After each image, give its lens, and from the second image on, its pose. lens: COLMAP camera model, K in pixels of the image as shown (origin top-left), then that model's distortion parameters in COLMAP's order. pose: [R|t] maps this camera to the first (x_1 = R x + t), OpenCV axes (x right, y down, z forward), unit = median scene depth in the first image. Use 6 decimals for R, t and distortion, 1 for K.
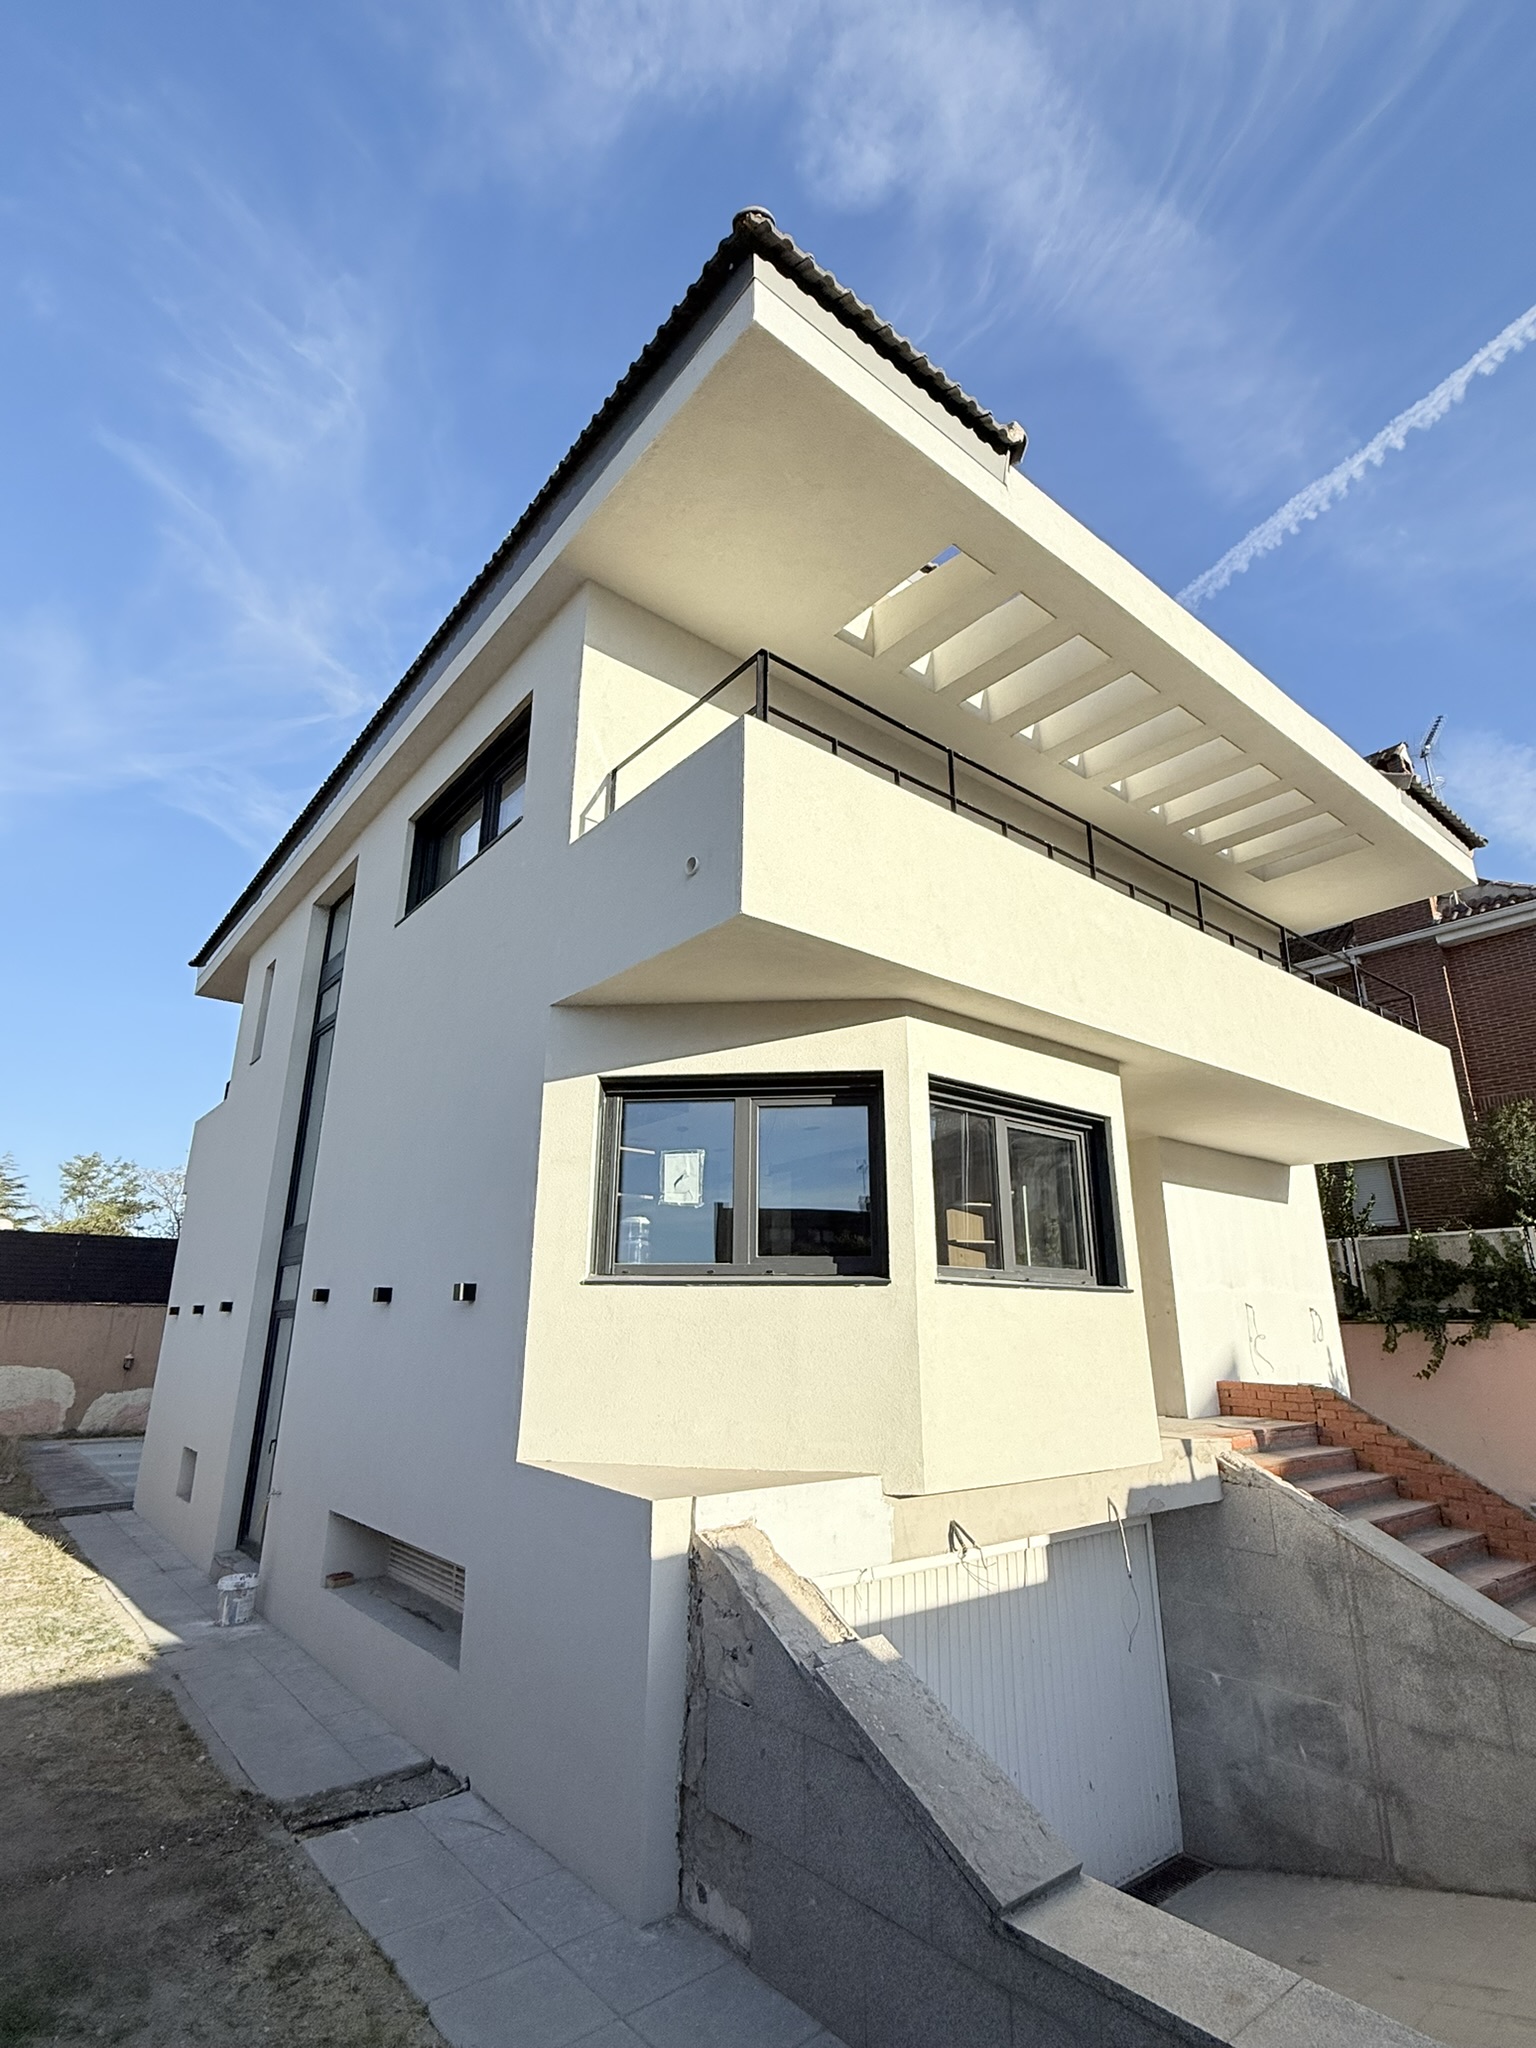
lens RADIAL K [[996.8, 0, 770.5], [0, 996.8, 1015.5], [0, 0, 1]] dist [-0.013334, 0.000445]
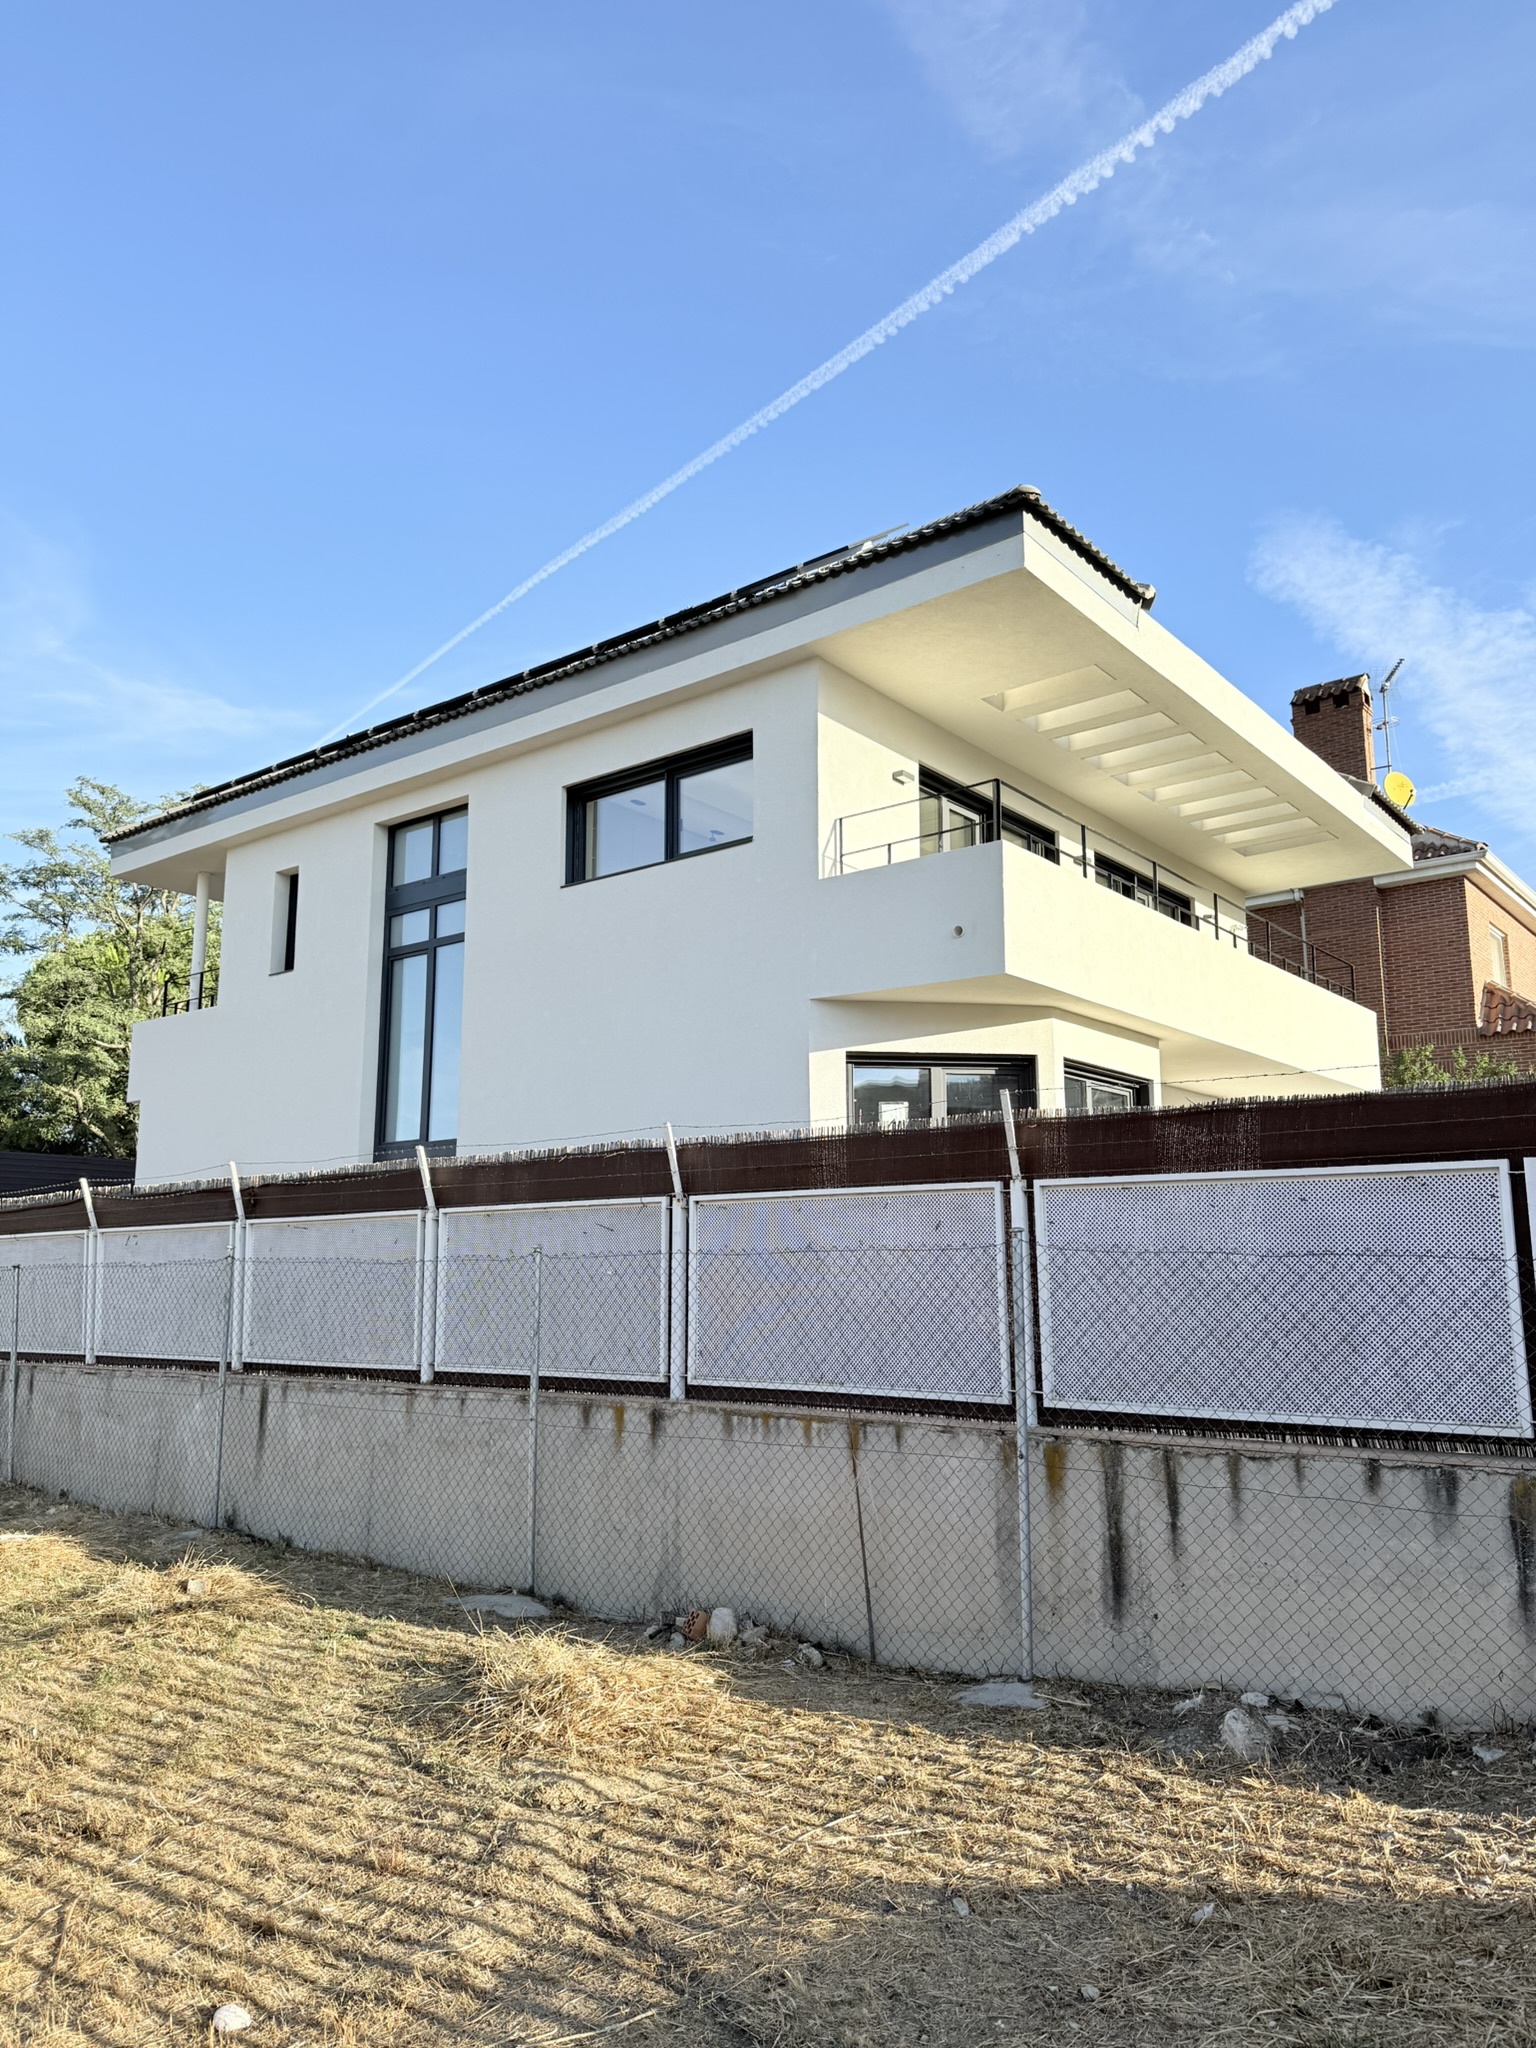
lens RADIAL K [[1448.5, 0, 761.5], [0, 1448.5, 1029.8], [0, 0, 1]] dist [0.006484, -0.000771]
pose [[0.977093, 0.031616, 0.210451, -0.644525], [-0.060281, 0.989519, 0.131219, -0.207170], [-0.204097, -0.140900, 0.968758, -0.870823]]
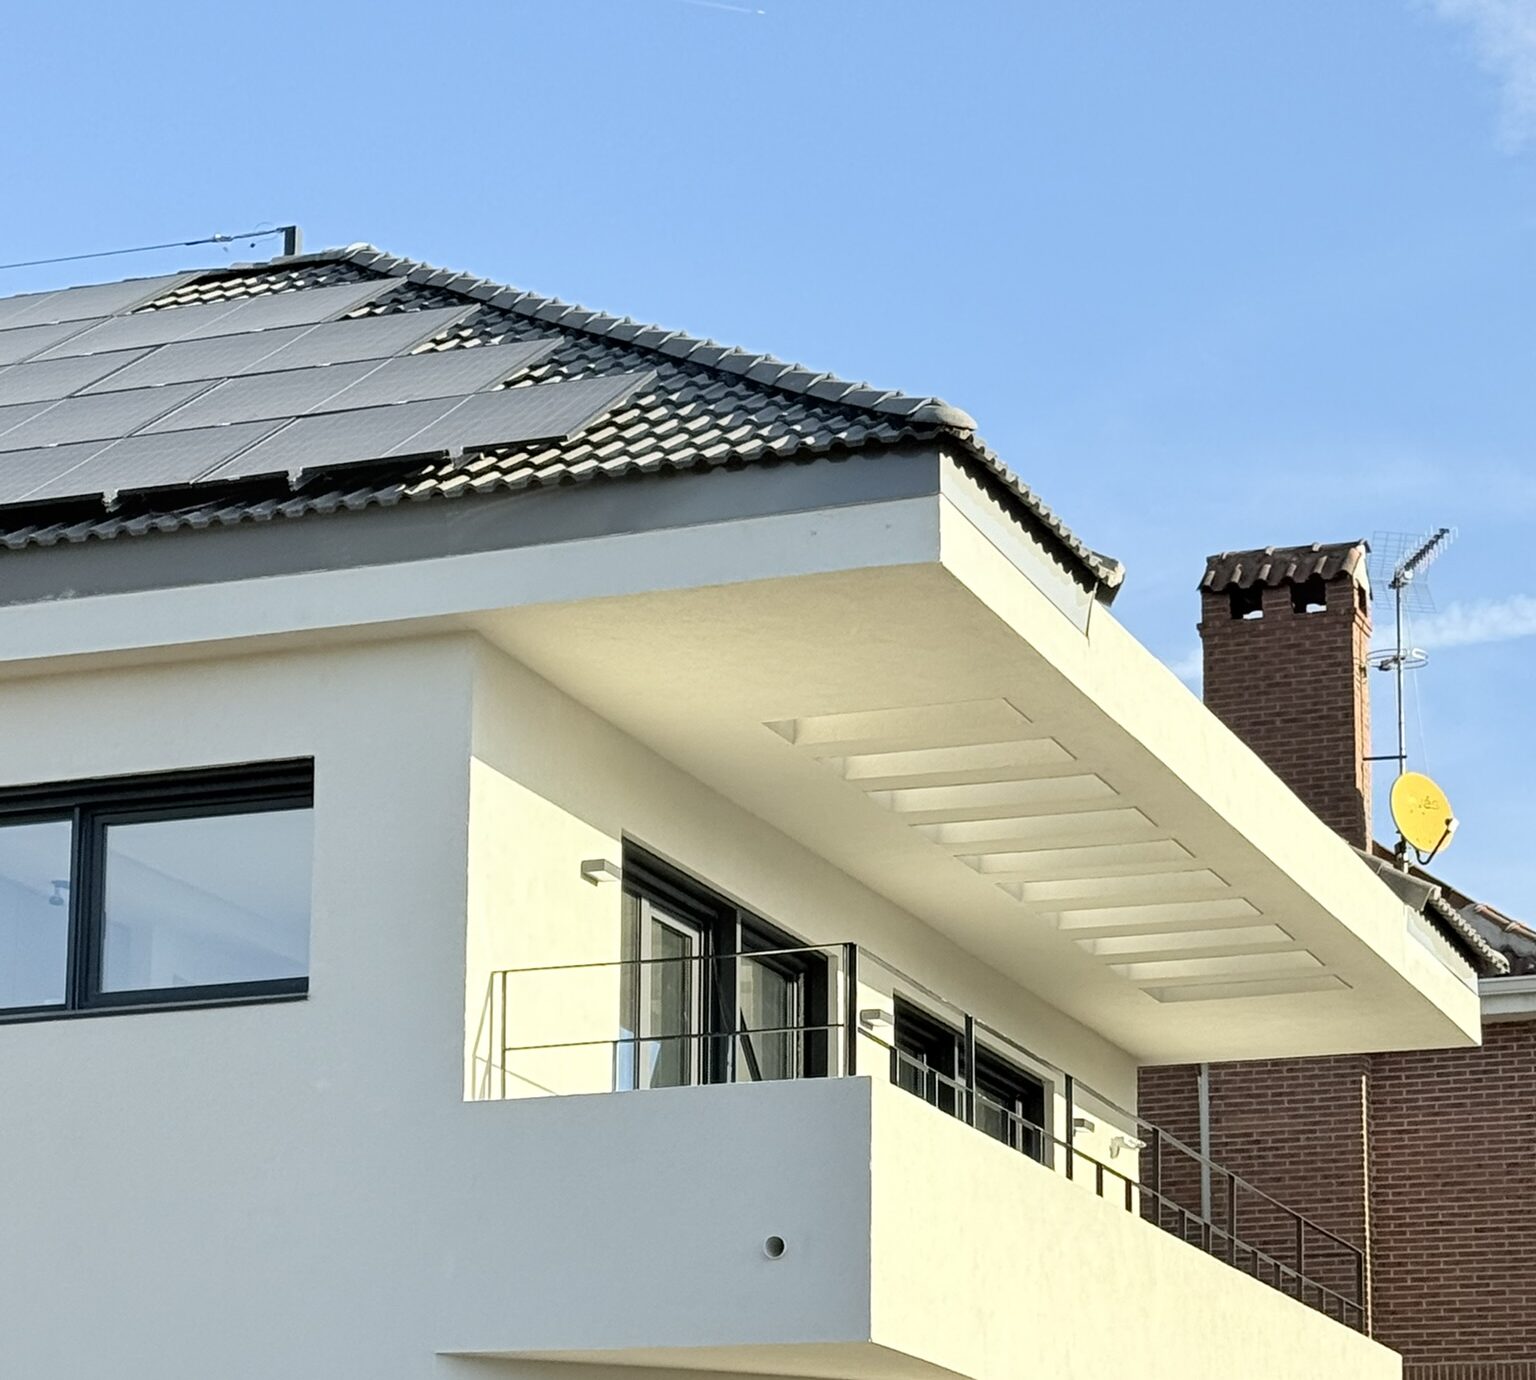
lens RADIAL K [[4368.3, 0, 769.3], [0, 4368.3, 691.1], [0, 0, 1]] dist [0.448617, 0.000000]
pose [[0.861714, 0.138849, 0.488026, -1.393998], [-0.156425, 0.987678, -0.004804, -0.426160], [-0.482680, -0.072200, 0.872816, -1.522555]]
